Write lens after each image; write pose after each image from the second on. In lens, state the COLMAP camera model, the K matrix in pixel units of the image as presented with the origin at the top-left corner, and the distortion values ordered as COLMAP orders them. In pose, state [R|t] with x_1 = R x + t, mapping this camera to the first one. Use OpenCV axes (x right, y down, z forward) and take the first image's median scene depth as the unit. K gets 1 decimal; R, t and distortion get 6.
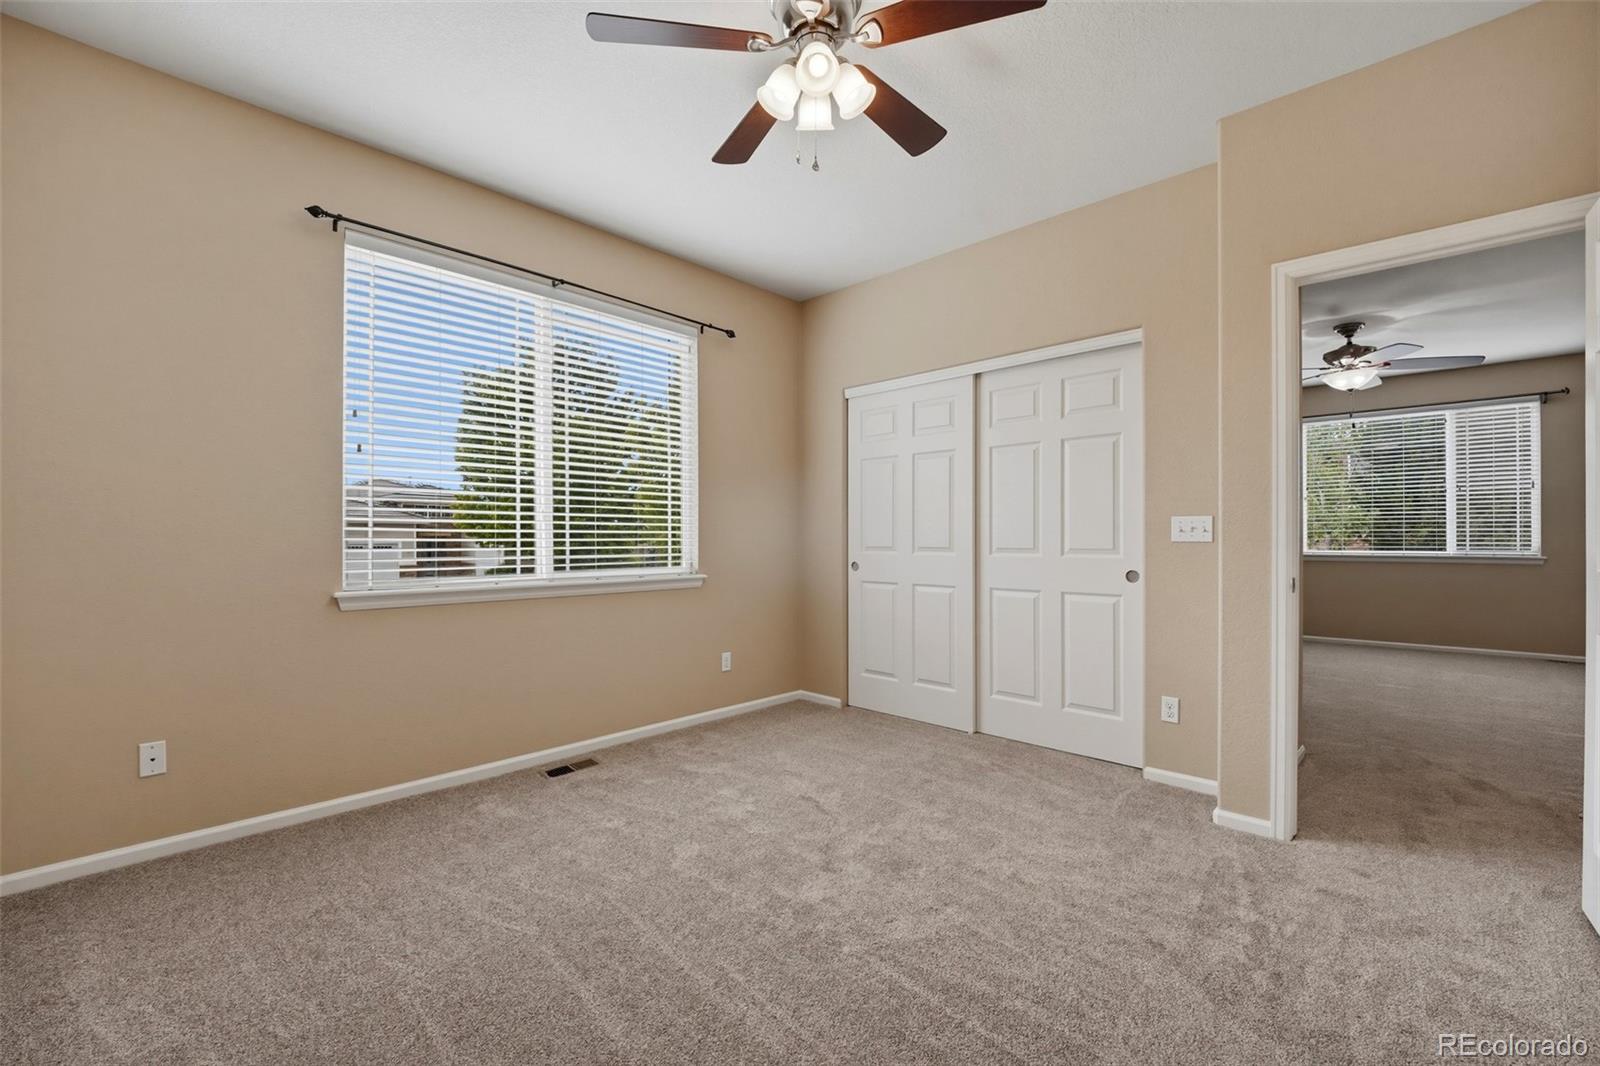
lens RADIAL K [[687.4, 0, 804.3], [0, 687.4, 530.7], [0, 0, 1]] dist [0.002879, -0.000269]
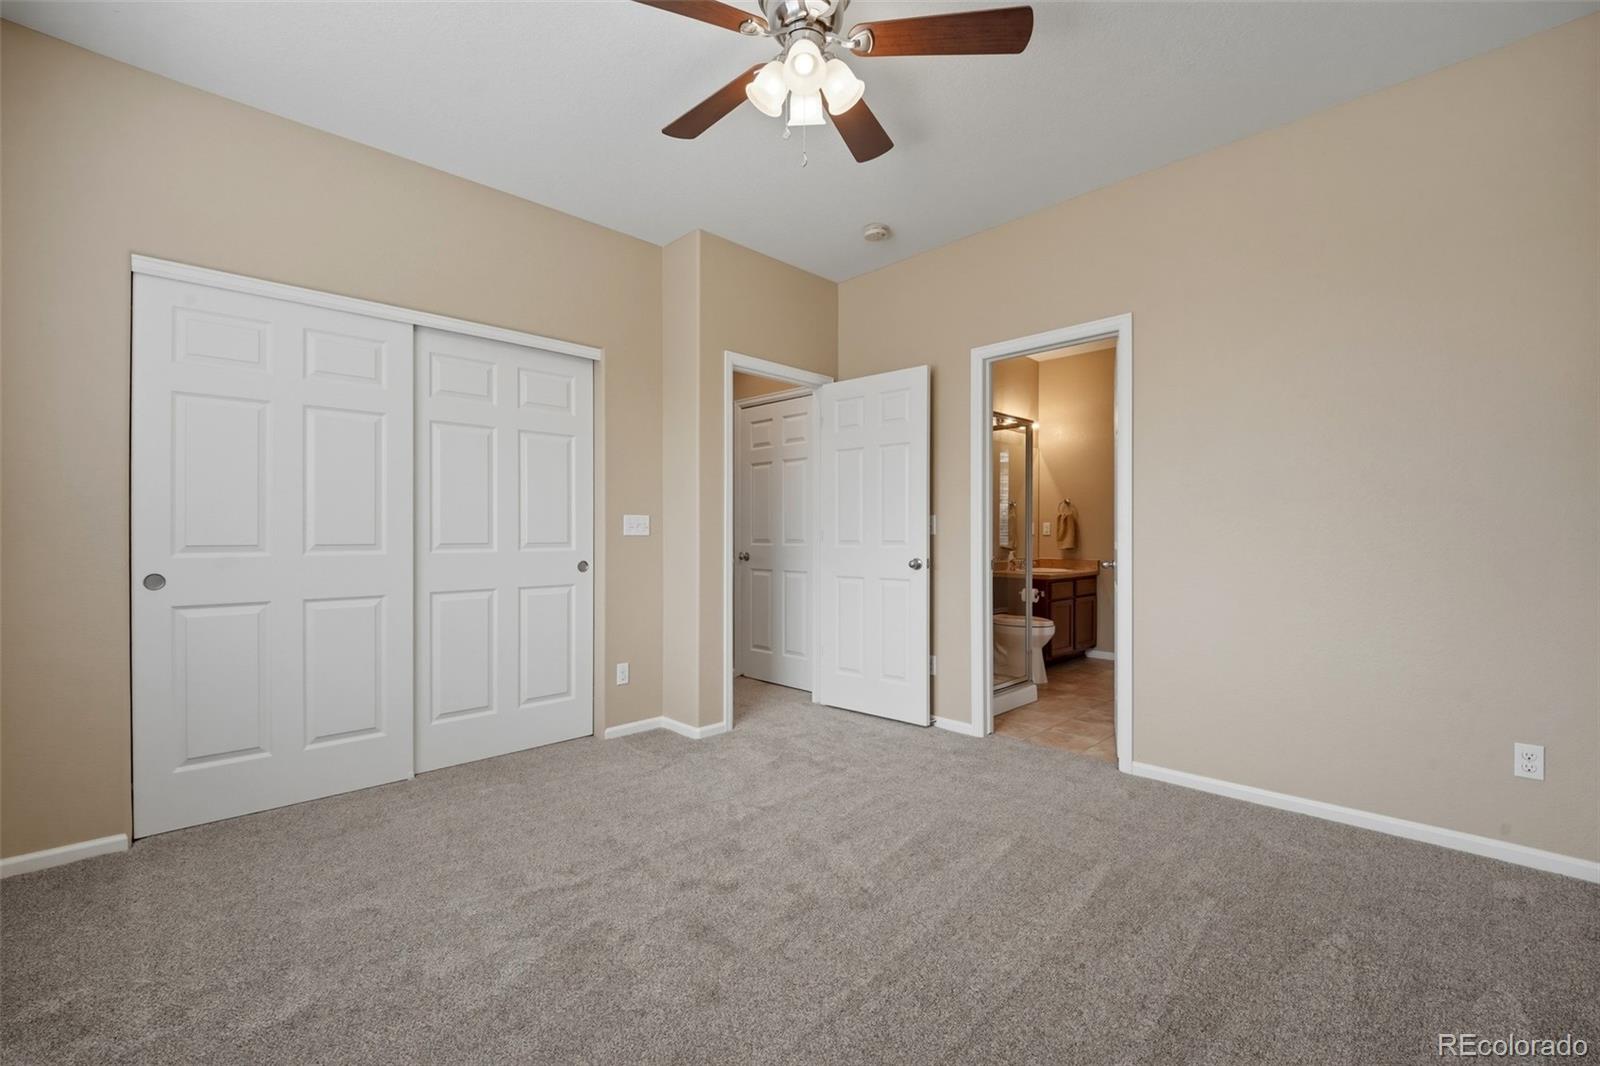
lens RADIAL K [[687.4, 0, 804.3], [0, 687.4, 530.7], [0, 0, 1]] dist [0.002879, -0.000269]
pose [[0.008653, 0.001092, 0.999962, -0.644834], [-0.016621, 0.999861, -0.000948, 0.003001], [-0.999824, -0.016612, 0.008670, 0.641638]]
